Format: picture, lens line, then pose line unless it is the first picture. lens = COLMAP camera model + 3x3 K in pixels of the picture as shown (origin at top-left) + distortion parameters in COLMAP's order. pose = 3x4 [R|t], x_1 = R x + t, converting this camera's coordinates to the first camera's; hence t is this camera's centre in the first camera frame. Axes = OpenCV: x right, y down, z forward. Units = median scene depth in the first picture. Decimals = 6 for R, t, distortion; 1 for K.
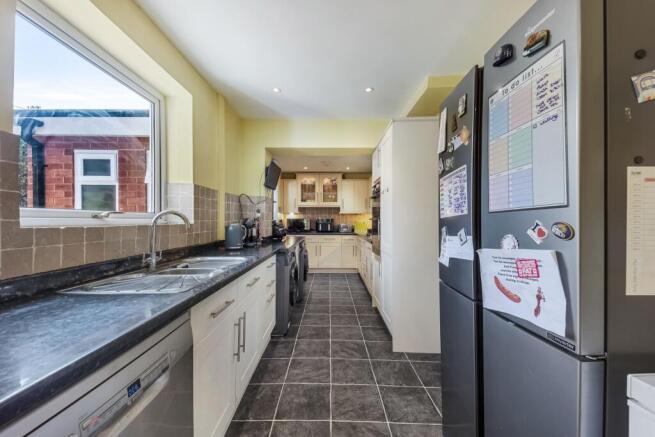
lens RADIAL K [[252.7, 0, 325.9], [0, 252.7, 217.8], [0, 0, 1]] dist [0.031050, -0.003847]
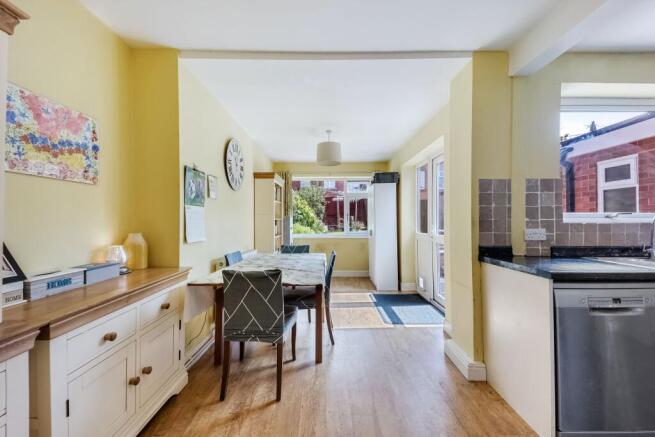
lens RADIAL K [[252.7, 0, 332.3], [0, 252.7, 218.7], [0, 0, 1]] dist [0.031050, -0.003847]
pose [[-0.007249, -0.012114, -0.999900, 0.283839], [0.011364, 0.999861, -0.012196, 0.003302], [0.999909, -0.011451, -0.007110, -0.259907]]
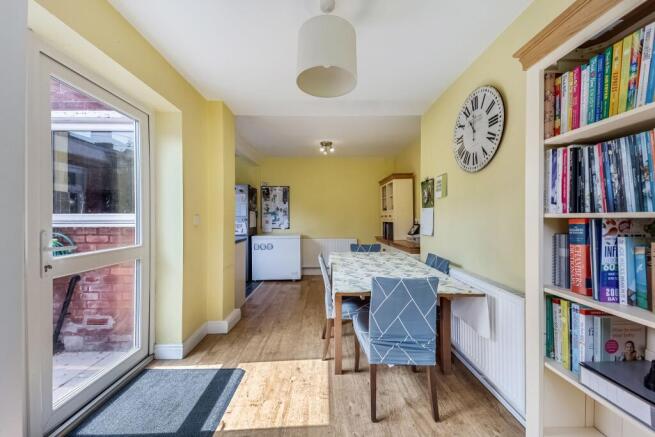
lens RADIAL K [[252.7, 0, 329.5], [0, 252.7, 218.8], [0, 0, 1]] dist [0.031050, -0.003847]
pose [[-0.009564, -0.005855, 0.999937, -1.319223], [-0.009152, 0.999941, 0.005768, -0.007834], [-0.999912, -0.009096, -0.009617, -0.280142]]
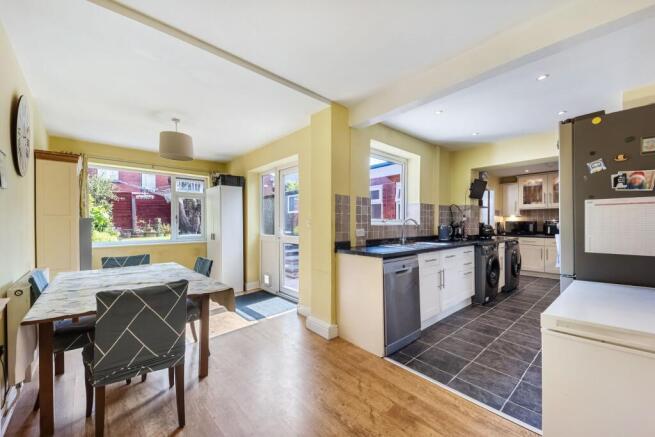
lens RADIAL K [[252.7, 0, 328.5], [0, 252.7, 223.0], [0, 0, 1]] dist [0.031050, -0.003847]
pose [[0.668482, -0.003583, -0.743720, 0.282871], [0.010179, 0.999939, 0.004332, -0.002939], [0.743659, -0.010467, 0.668477, -0.506960]]
